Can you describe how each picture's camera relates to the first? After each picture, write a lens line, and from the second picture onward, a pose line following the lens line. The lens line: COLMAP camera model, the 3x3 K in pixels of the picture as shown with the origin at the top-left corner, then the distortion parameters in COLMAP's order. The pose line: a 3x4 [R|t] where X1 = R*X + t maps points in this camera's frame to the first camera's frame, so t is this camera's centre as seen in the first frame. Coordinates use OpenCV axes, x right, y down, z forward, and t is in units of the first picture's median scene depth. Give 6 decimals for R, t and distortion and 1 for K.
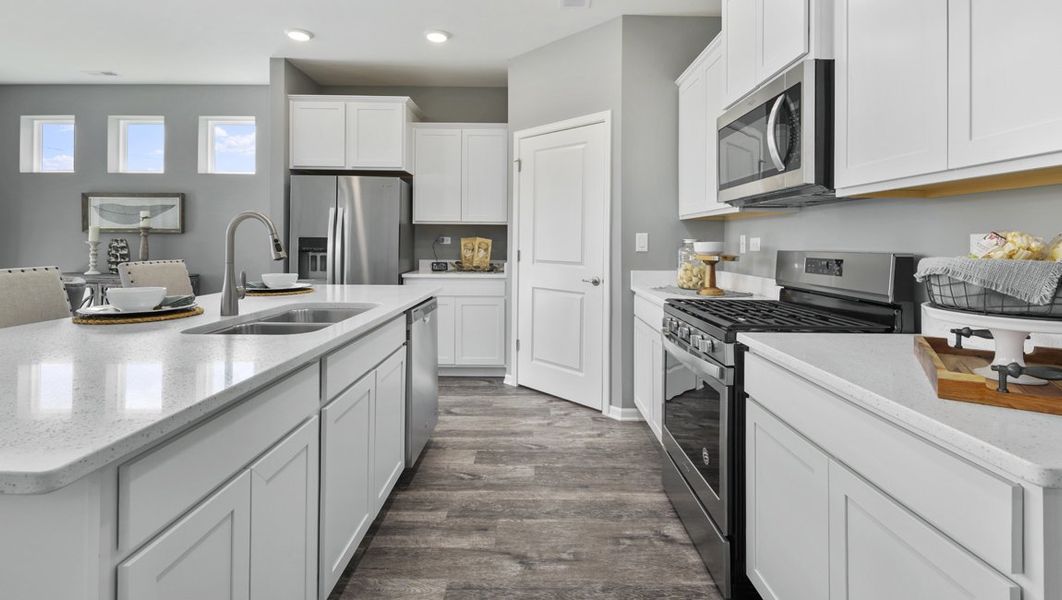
lens RADIAL K [[478.1, 0, 535.2], [0, 478.1, 279.4], [0, 0, 1]] dist [-0.003178, -0.000437]
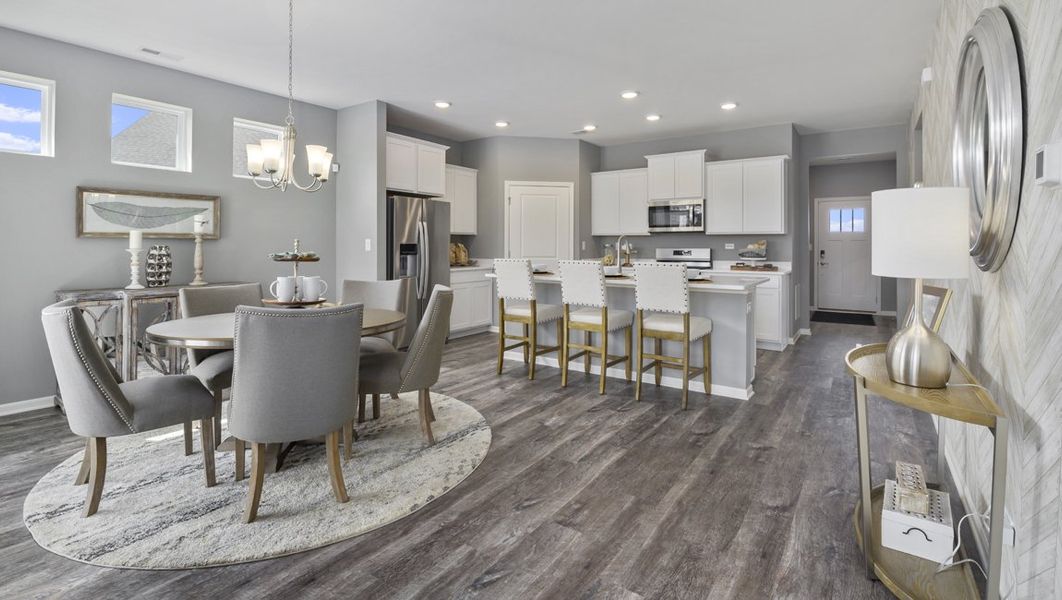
lens RADIAL K [[501.4, 0, 525.2], [0, 501.4, 295.0], [0, 0, 1]] dist [0.002092, 0.000094]
pose [[0.571054, -0.087701, 0.816215, -1.399729], [0.067016, 0.995939, 0.060125, -0.008179], [-0.818173, 0.020365, 0.574612, -0.058571]]
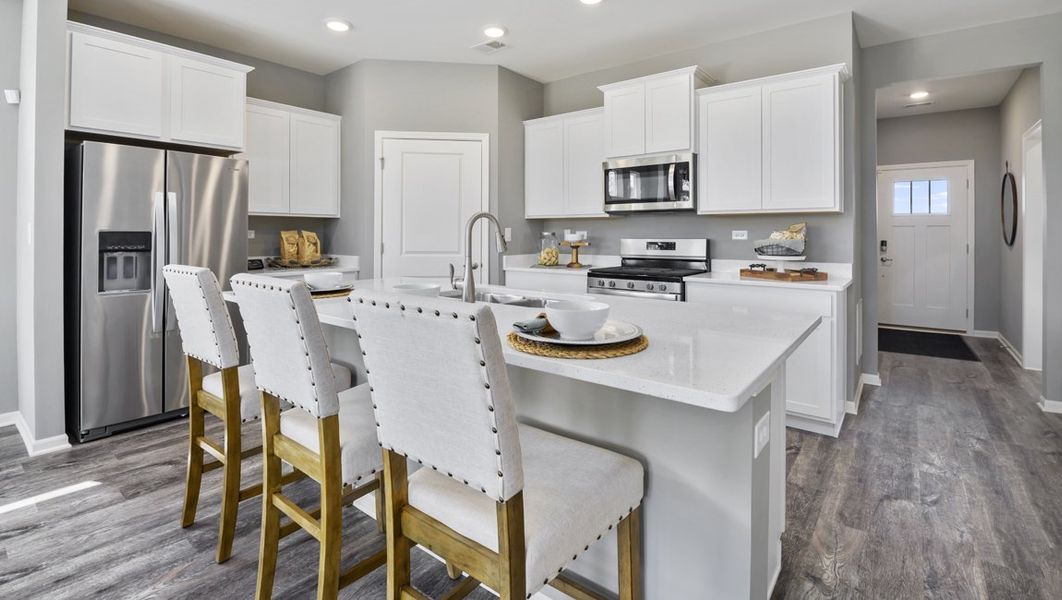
lens RADIAL K [[478.1, 0, 535.2], [0, 478.1, 279.4], [0, 0, 1]] dist [-0.003178, -0.000437]
pose [[0.614535, -0.082692, 0.784543, -0.634511], [0.066931, 0.996371, 0.052592, -0.013209], [-0.786045, 0.020191, 0.617840, 0.078139]]
